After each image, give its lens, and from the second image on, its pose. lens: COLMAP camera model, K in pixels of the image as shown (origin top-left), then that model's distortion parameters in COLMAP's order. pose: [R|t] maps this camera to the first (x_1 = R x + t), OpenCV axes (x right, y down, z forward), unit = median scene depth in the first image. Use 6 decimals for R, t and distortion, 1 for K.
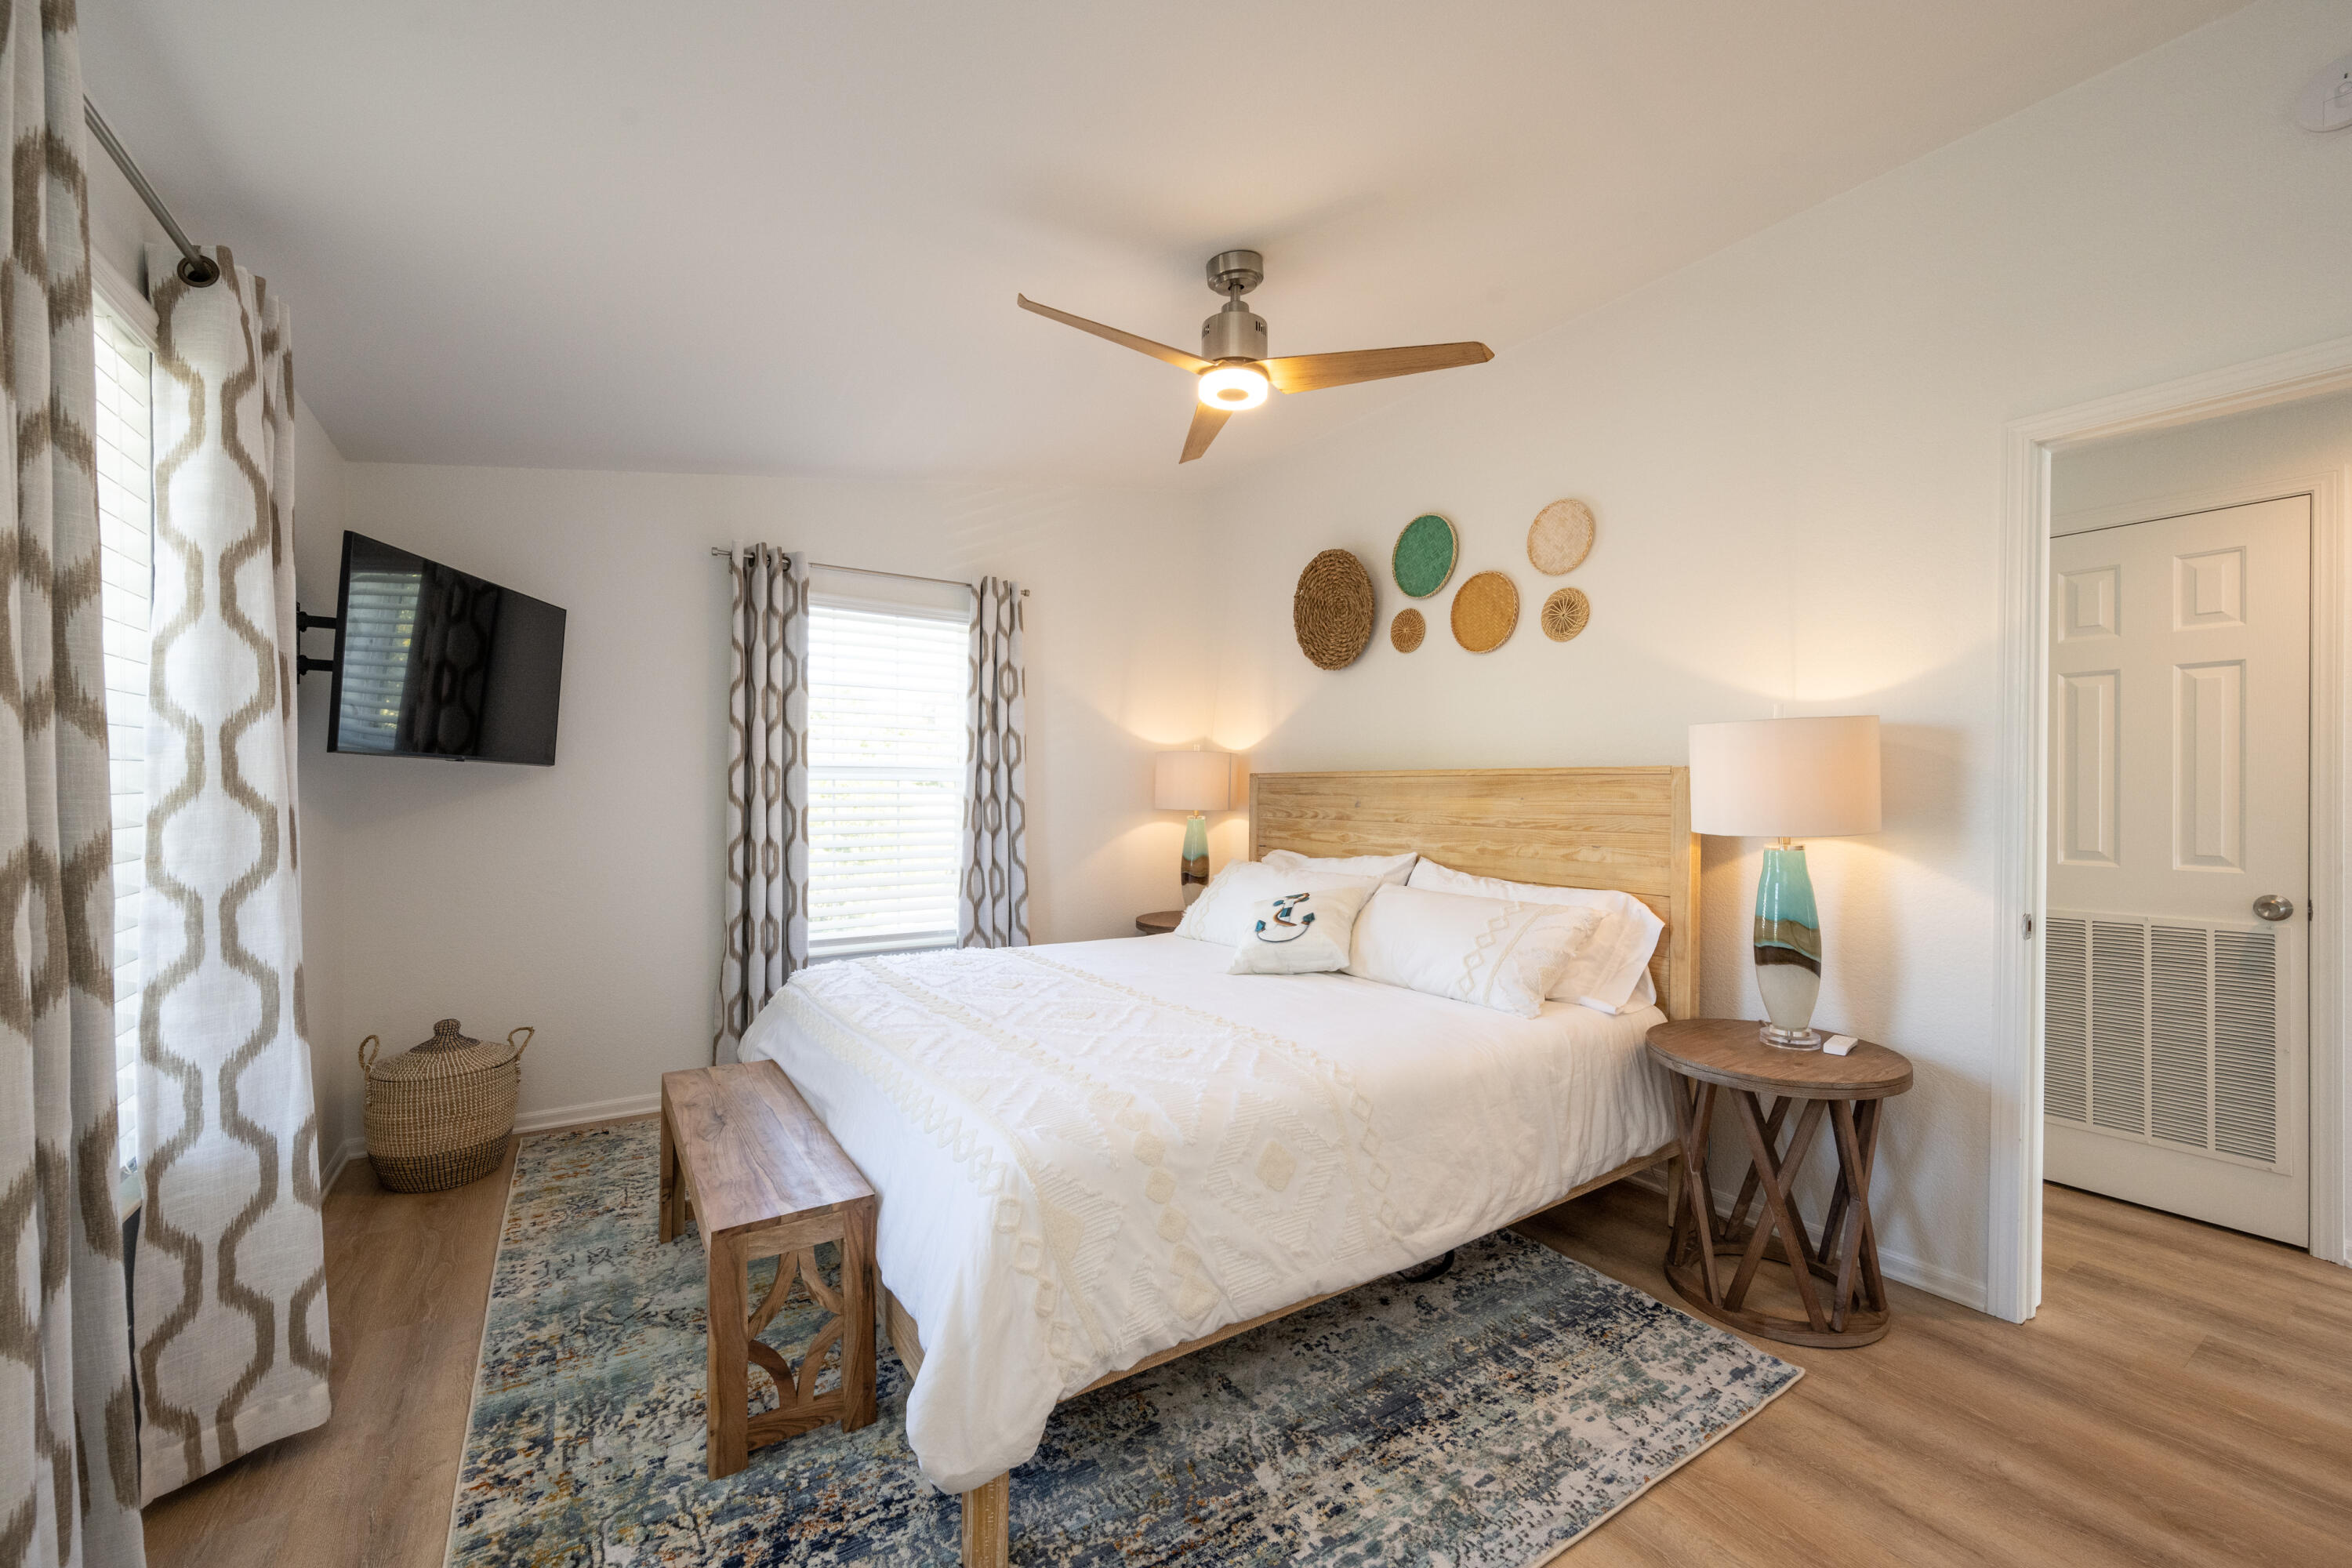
lens RADIAL K [[924.0, 0, 1190.2], [0, 924.0, 792.5], [0, 0, 1]] dist [-0.005883, 0.000870]
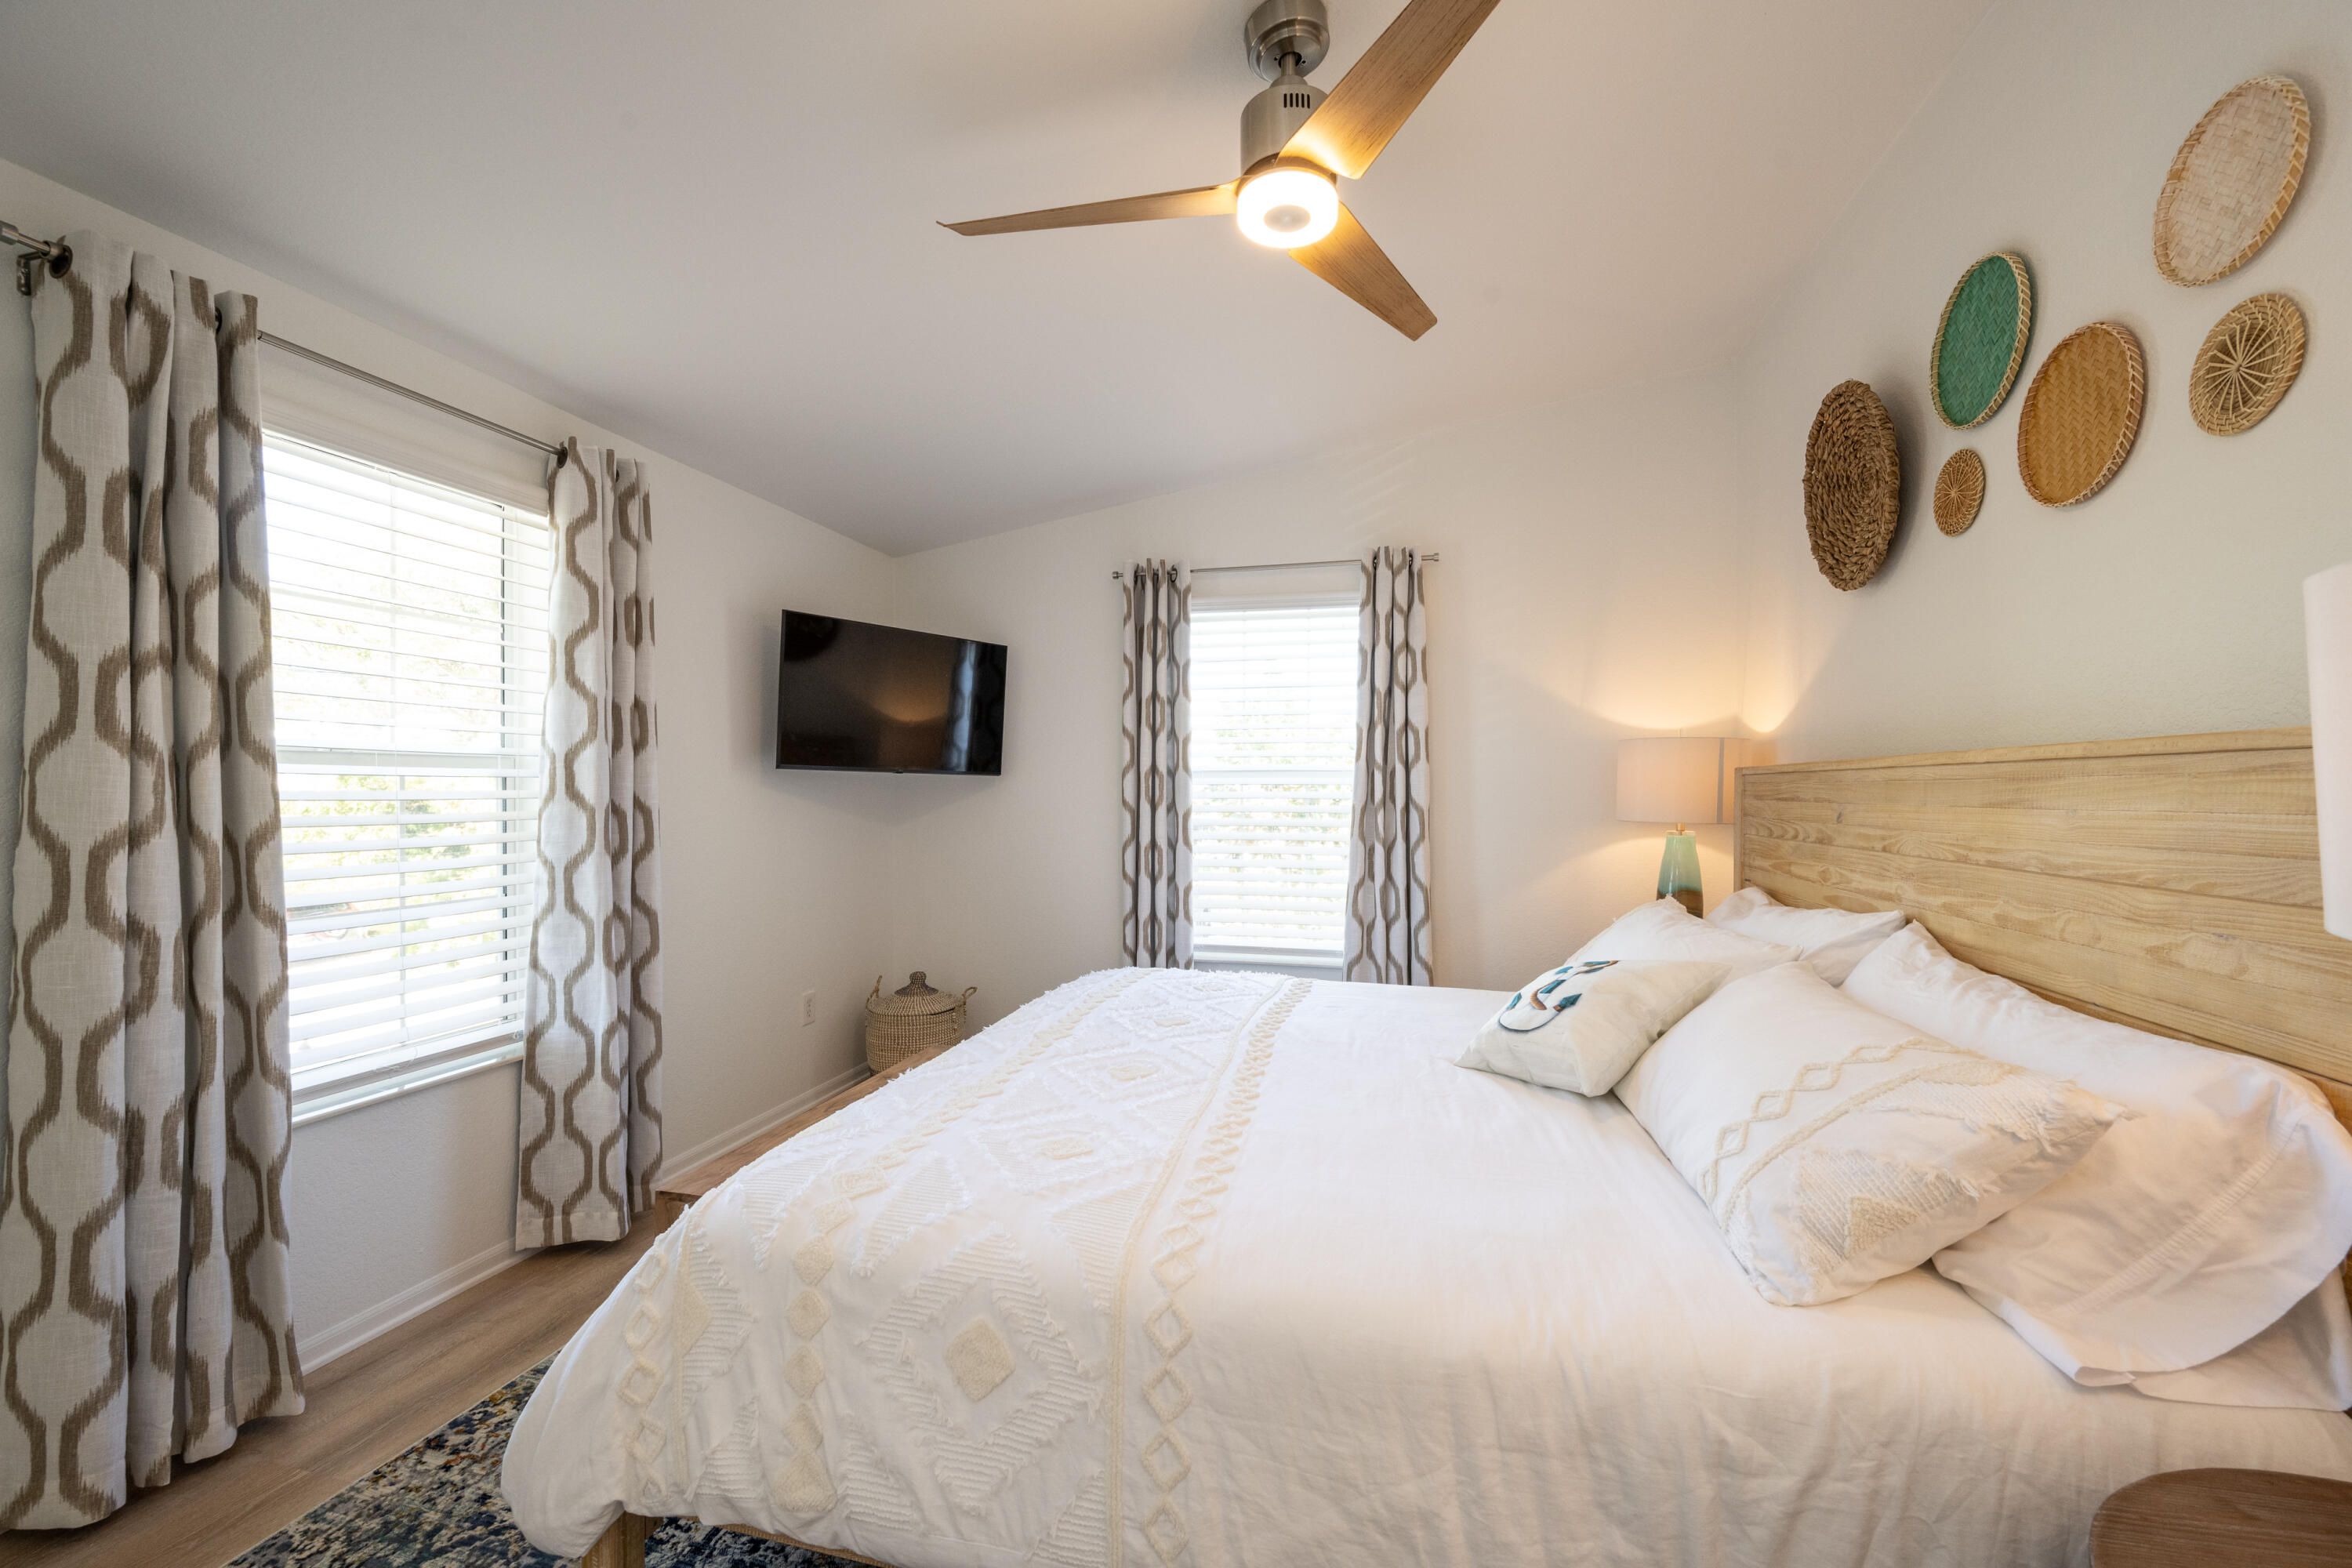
lens RADIAL K [[924.0, 0, 1175.9], [0, 924.0, 793.0], [0, 0, 1]] dist [-0.005883, 0.000870]
pose [[0.675699, -0.003650, -0.737169, 0.376047], [-0.000131, 0.999987, -0.005072, 0.000105], [0.737178, 0.003523, 0.675690, 0.362211]]
